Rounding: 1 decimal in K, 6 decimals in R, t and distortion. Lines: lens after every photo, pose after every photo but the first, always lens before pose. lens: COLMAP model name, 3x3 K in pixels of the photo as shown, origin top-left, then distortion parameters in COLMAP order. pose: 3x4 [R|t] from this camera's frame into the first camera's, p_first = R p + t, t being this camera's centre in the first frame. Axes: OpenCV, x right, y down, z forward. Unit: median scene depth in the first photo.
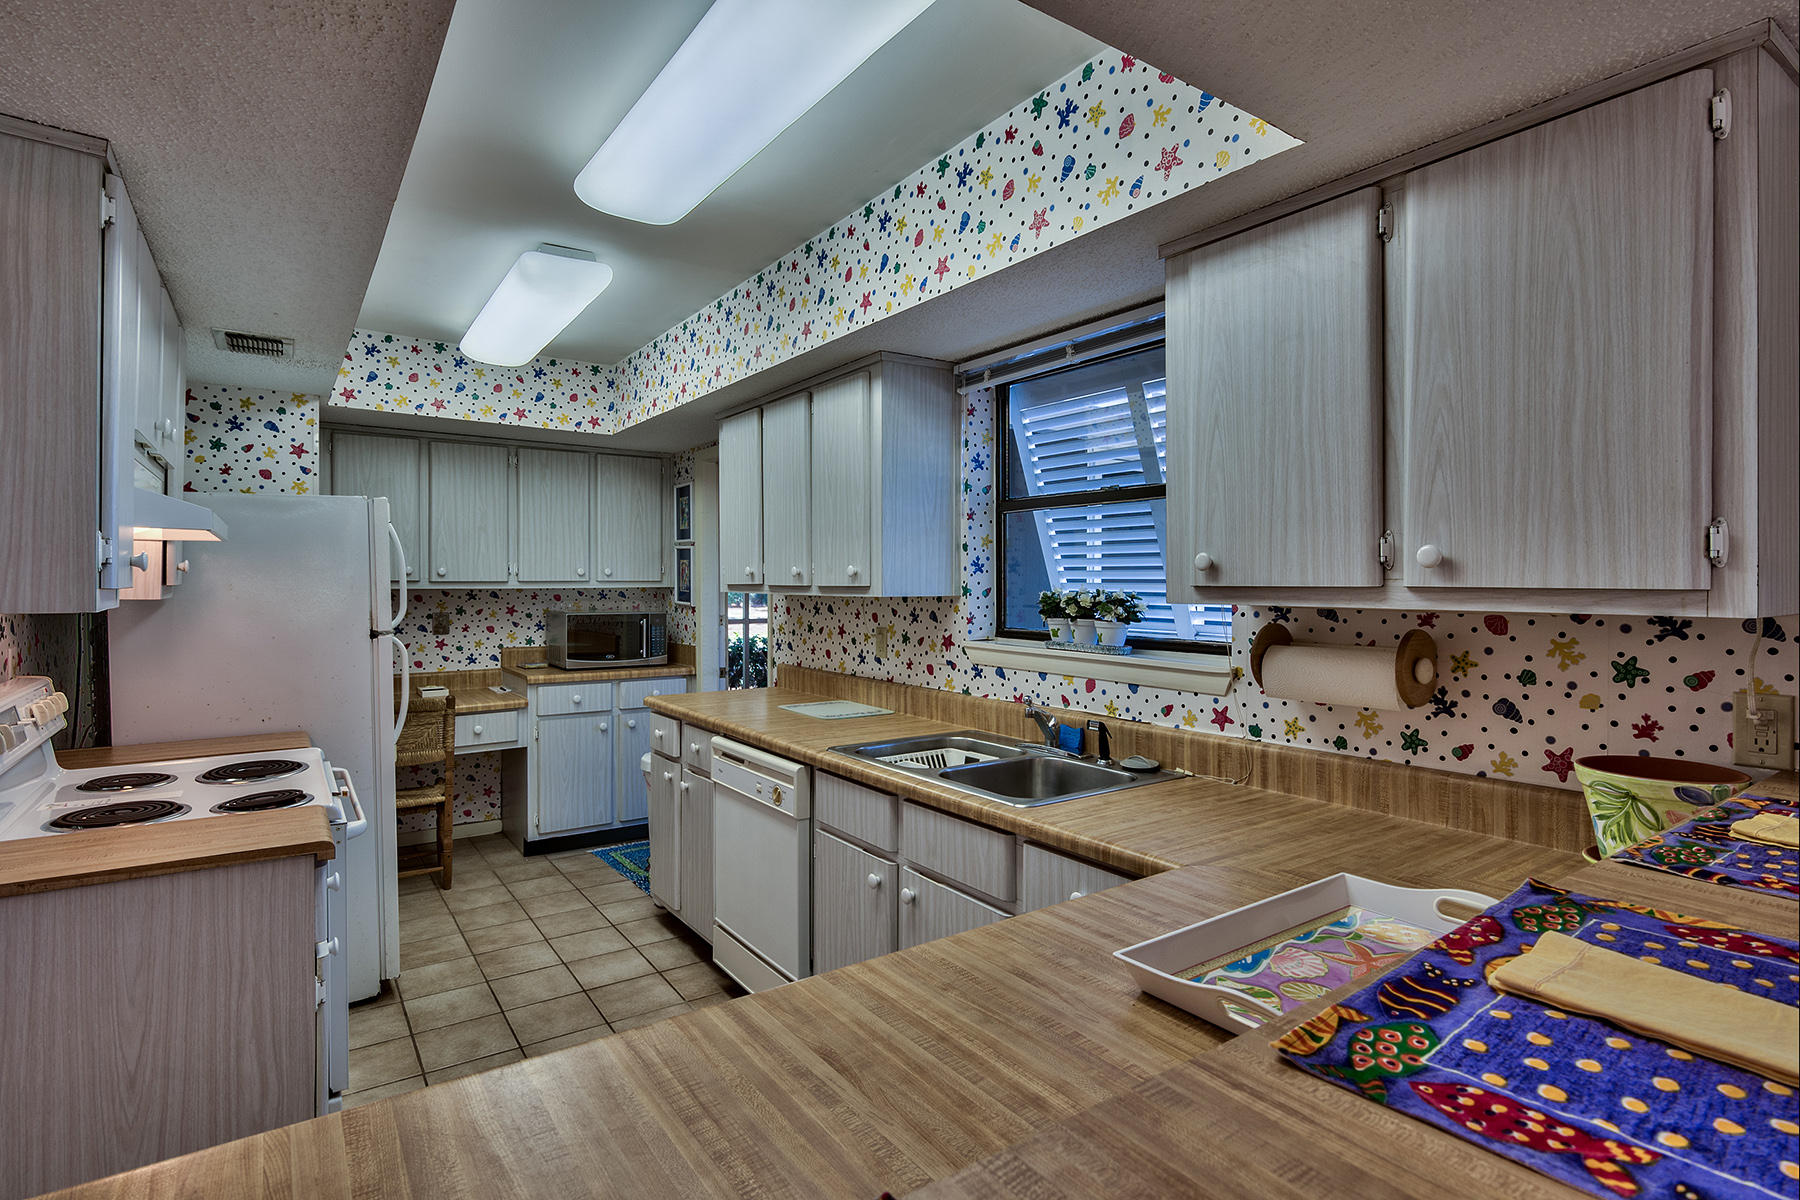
lens RADIAL K [[891.5, 0, 905.7], [0, 891.5, 582.4], [0, 0, 1]] dist [-0.007448, 0.000251]
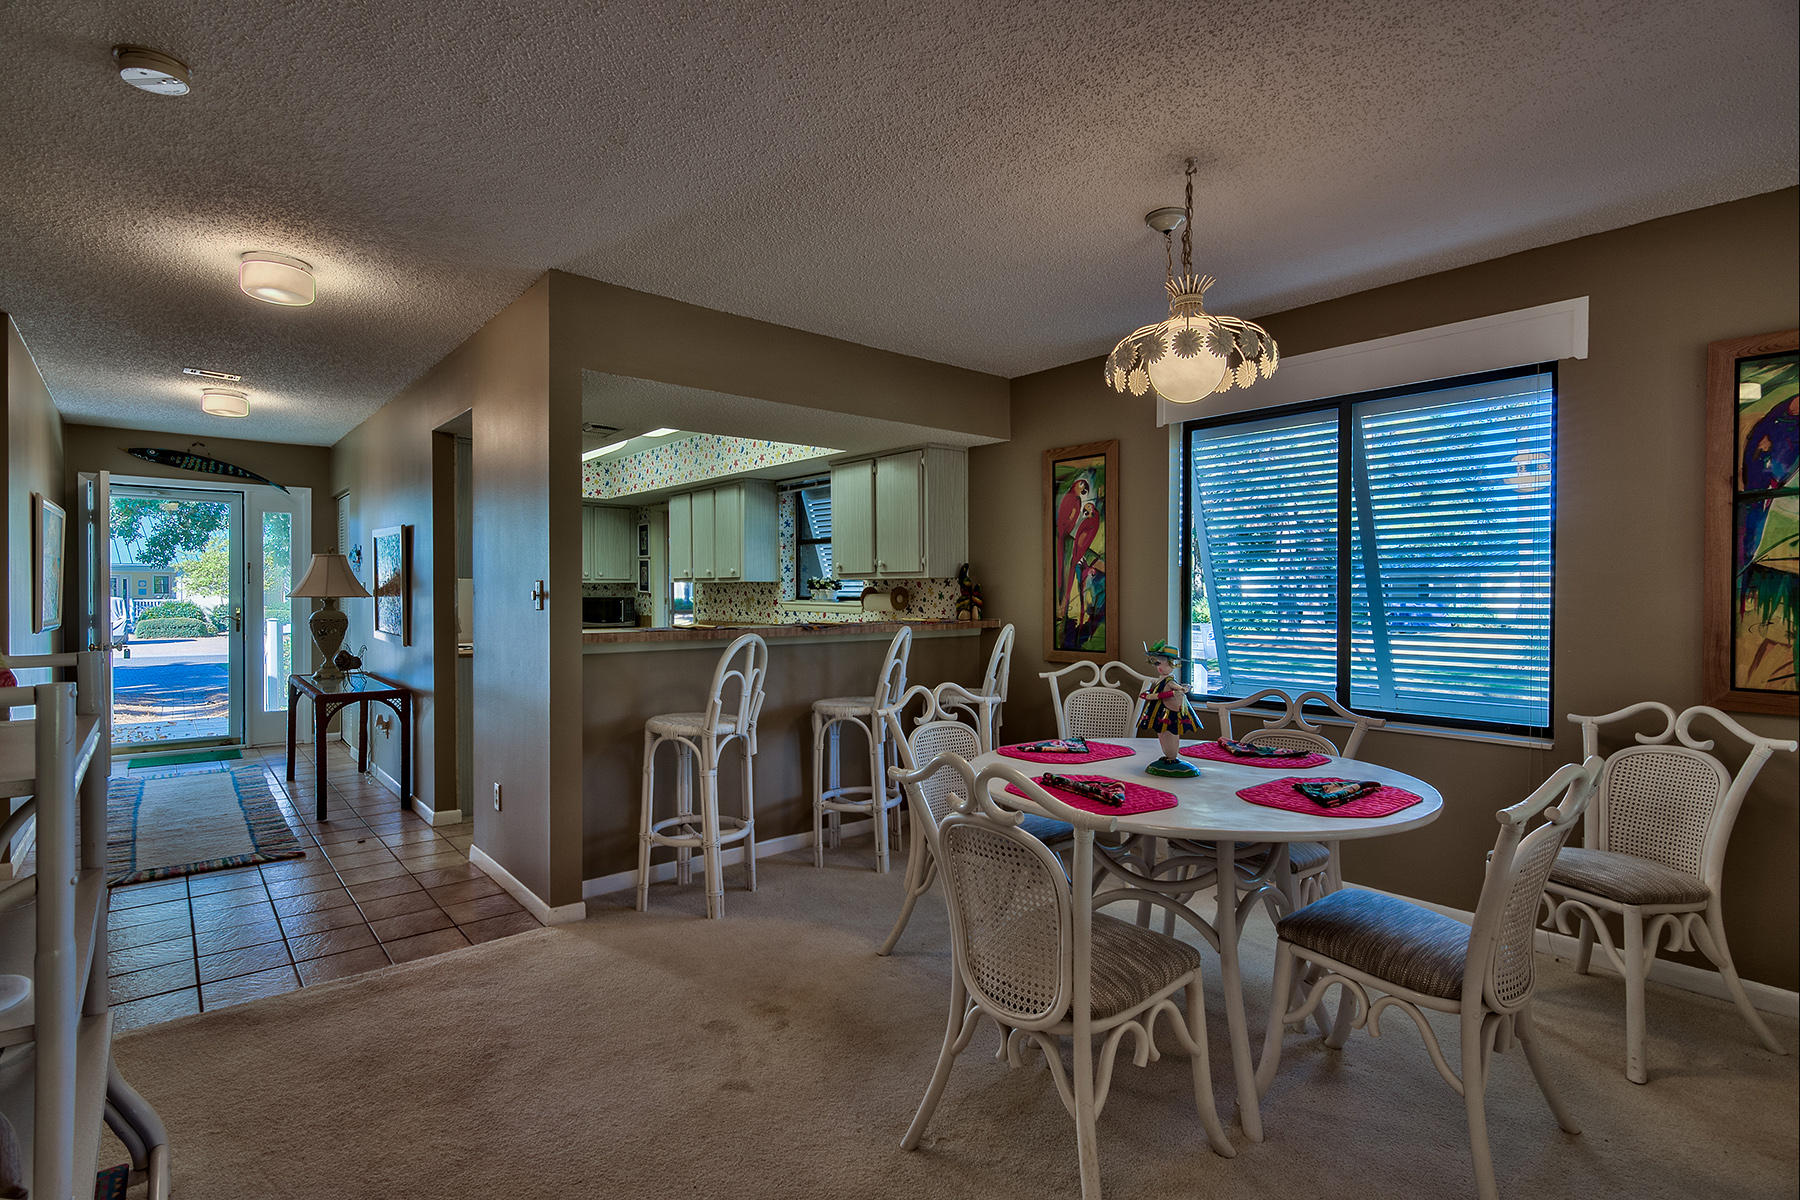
lens RADIAL K [[891.5, 0, 900.0], [0, 891.5, 602.4], [0, 0, 1]] dist [-0.007448, 0.000251]
pose [[0.996308, 0.002833, 0.085805, 0.190769], [-0.003378, 0.999975, 0.006211, 0.058832], [-0.085785, -0.006477, 0.996293, -1.460190]]
